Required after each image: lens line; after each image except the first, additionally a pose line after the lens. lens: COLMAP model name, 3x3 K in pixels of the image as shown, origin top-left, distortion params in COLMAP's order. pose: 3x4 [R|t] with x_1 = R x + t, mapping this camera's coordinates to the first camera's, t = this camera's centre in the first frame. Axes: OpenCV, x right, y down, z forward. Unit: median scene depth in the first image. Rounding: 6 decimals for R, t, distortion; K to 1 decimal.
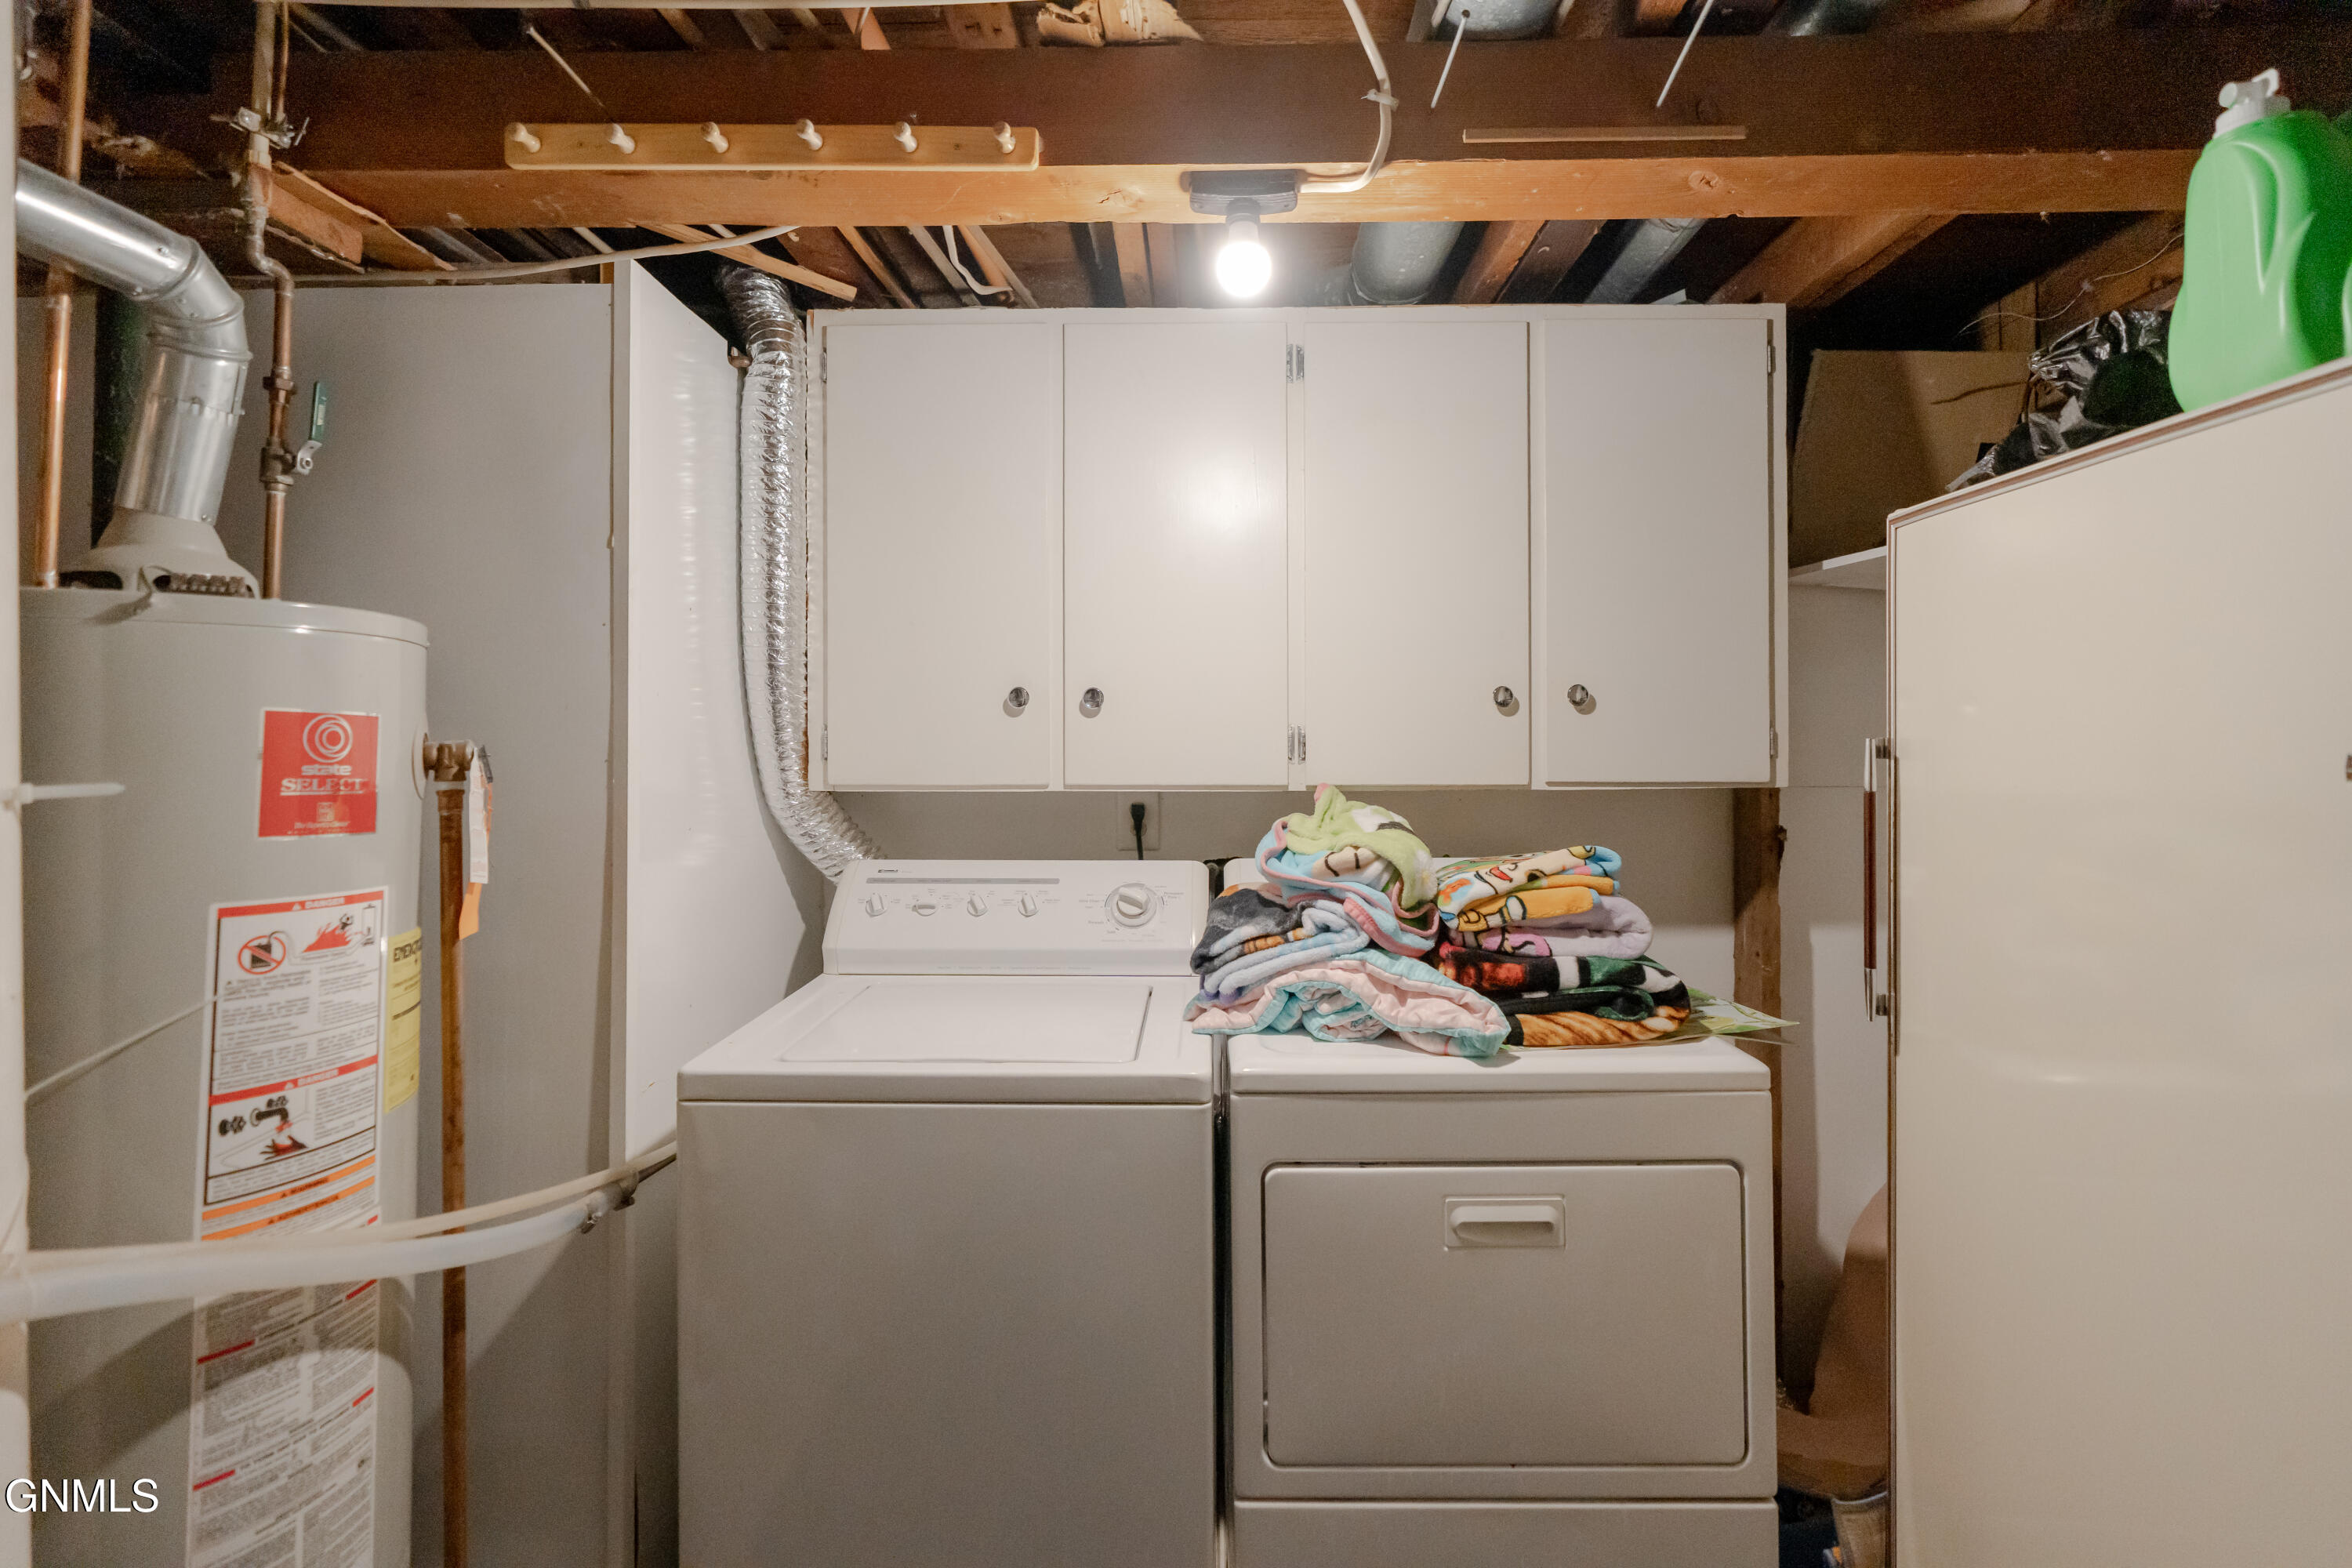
lens RADIAL K [[1077.0, 0, 1174.6], [0, 1077.0, 715.5], [0, 0, 1]] dist [-0.005309, 0.000522]
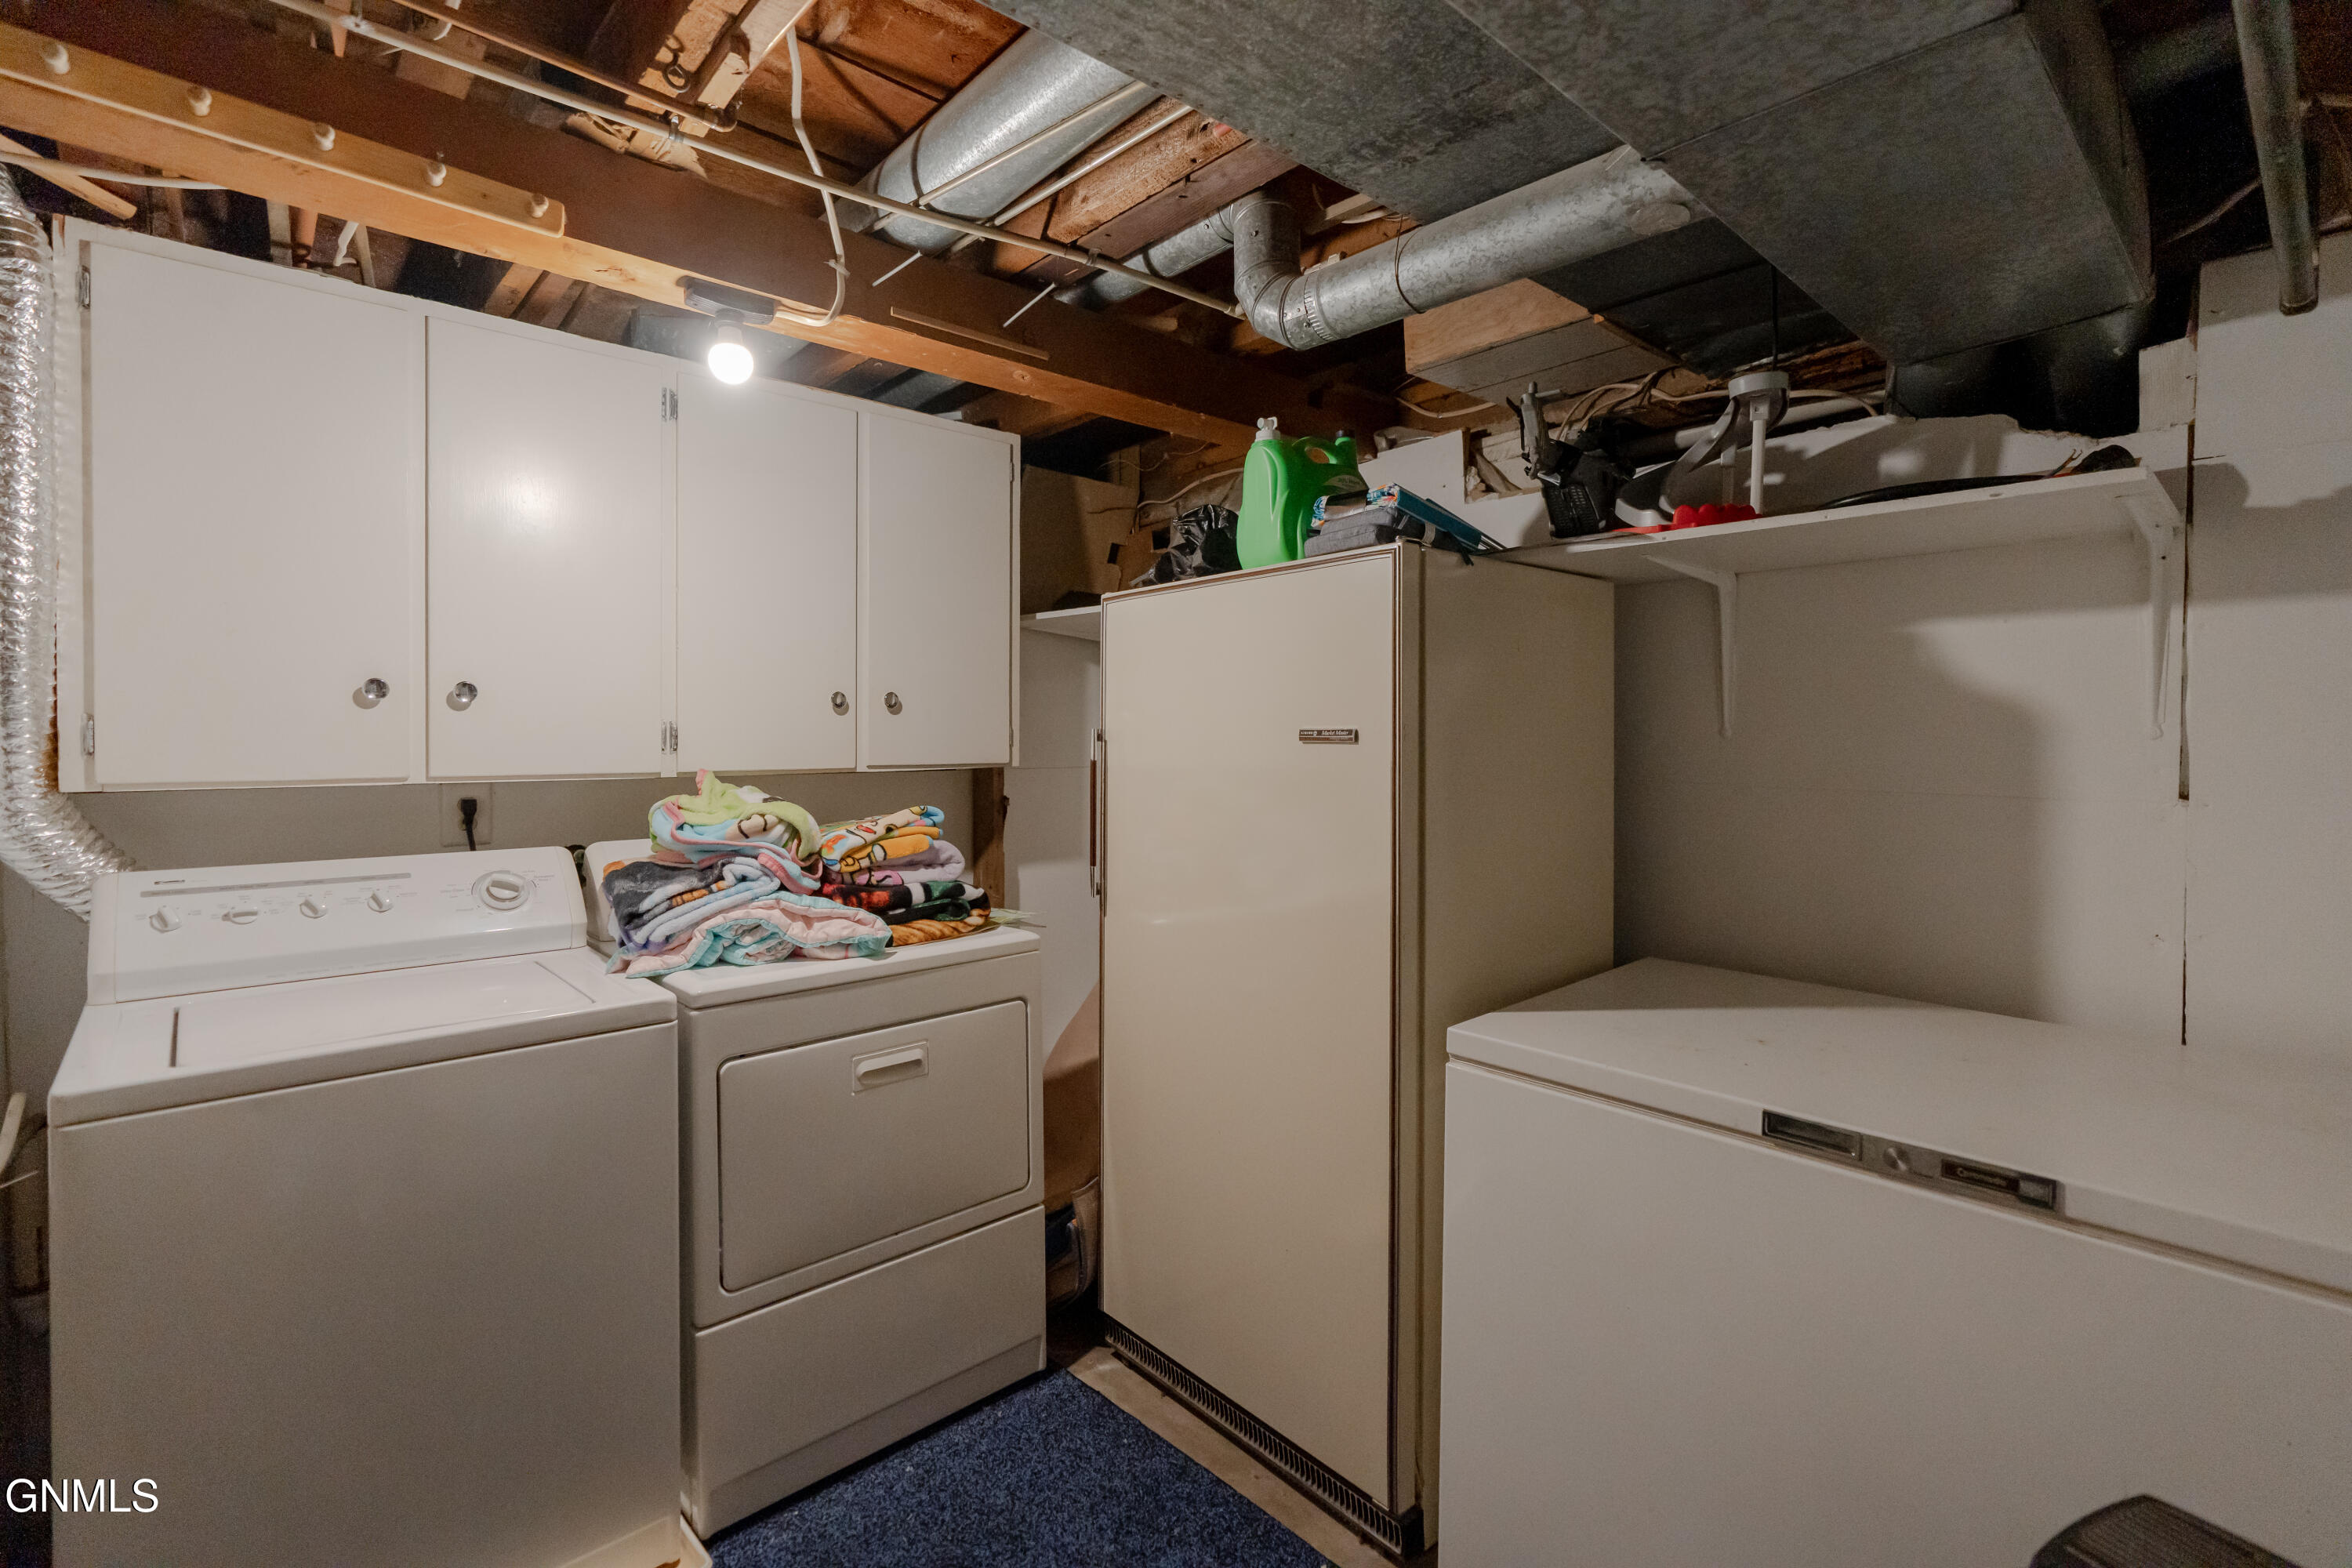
lens RADIAL K [[1037.2, 0, 1174.7], [0, 1037.2, 743.2], [0, 0, 1]] dist [0.000026, -0.000012]
pose [[0.724936, -0.004080, 0.688804, -0.328368], [-0.006812, 0.999891, 0.013093, 0.019290], [-0.688783, -0.014184, 0.724829, -0.225724]]
